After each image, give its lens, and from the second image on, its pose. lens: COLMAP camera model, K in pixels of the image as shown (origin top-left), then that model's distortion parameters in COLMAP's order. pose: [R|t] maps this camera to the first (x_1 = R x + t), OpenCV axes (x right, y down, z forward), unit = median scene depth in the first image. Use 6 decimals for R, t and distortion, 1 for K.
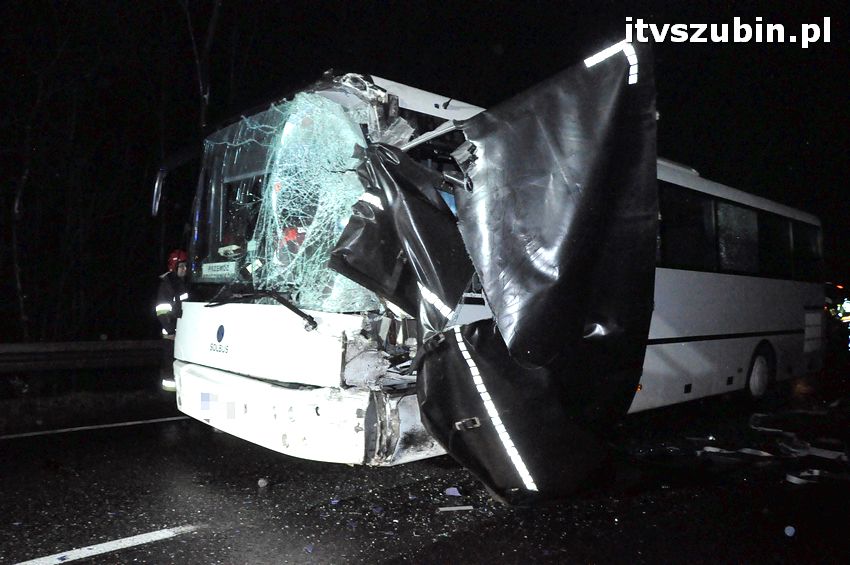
lens RADIAL K [[661.1, 0, 427.5], [0, 661.1, 287.6], [0, 0, 1]] dist [-0.169050, 0.145799]
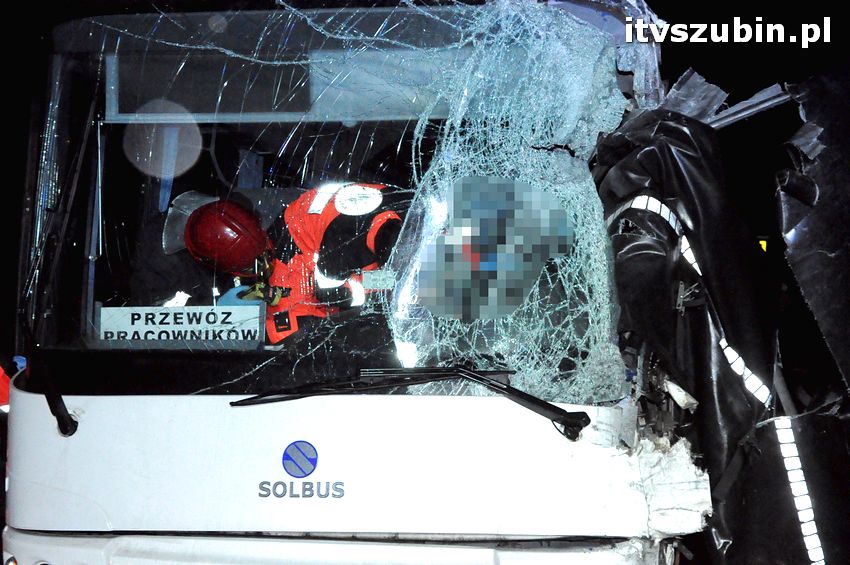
lens RADIAL K [[1455.6, 0, 425.0], [0, 1455.6, 282.5], [0, 0, 1]] dist [0.221582, 0.021758]
pose [[0.799849, -0.004450, 0.600185, -0.968296], [0.006856, 0.999975, -0.001722, -0.063164], [-0.600163, 0.005492, 0.799859, 0.078331]]
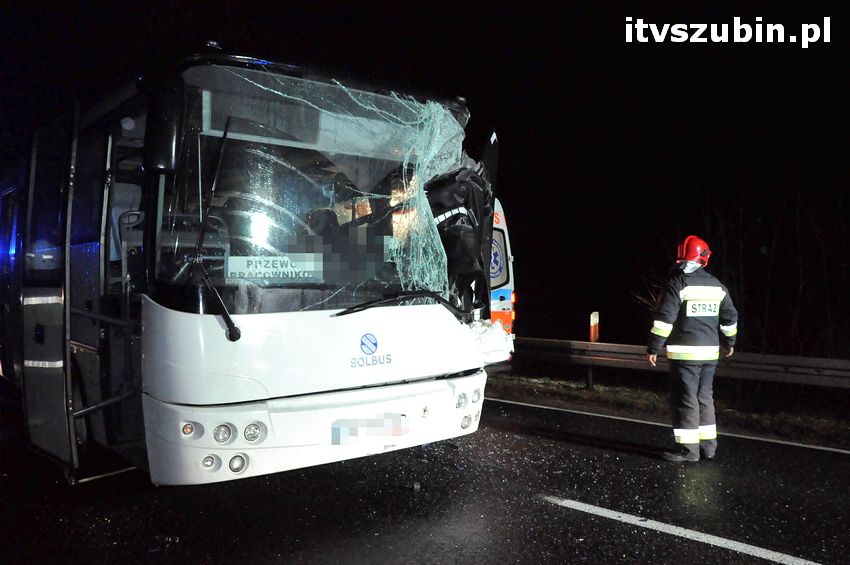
lens RADIAL K [[695.4, 0, 425.0], [0, 695.4, 282.5], [0, 0, 1]] dist [-0.092617, 0.000049]
pose [[0.034094, -0.033878, 0.998844, -1.319806], [-0.010142, 0.999362, 0.034242, -0.045324], [-0.999367, -0.011298, 0.033728, 0.968017]]
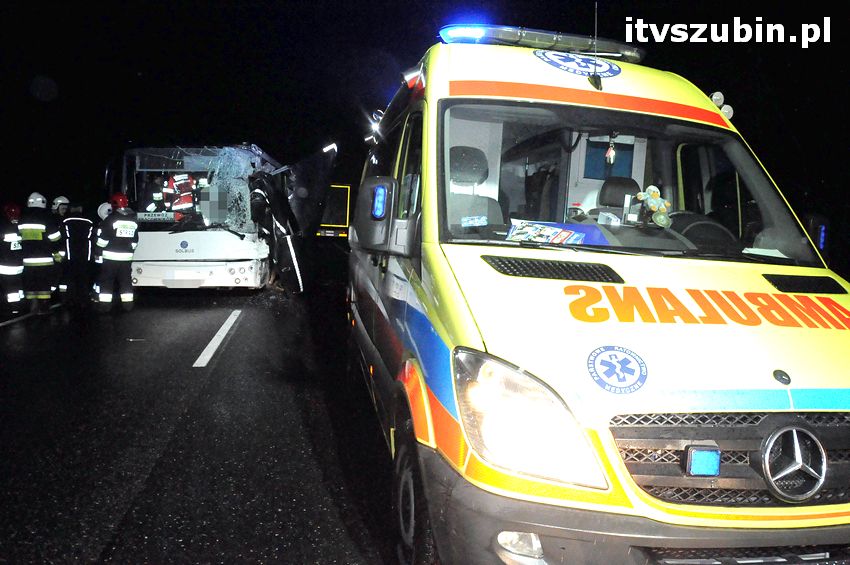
lens RADIAL K [[661.1, 0, 427.5], [0, 661.1, 287.6], [0, 0, 1]] dist [-0.169050, 0.145799]
pose [[0.577929, -0.100239, 0.809908, -1.827730], [-0.008300, 0.991655, 0.128655, -0.087286], [-0.816045, -0.081076, 0.572274, -1.111369]]
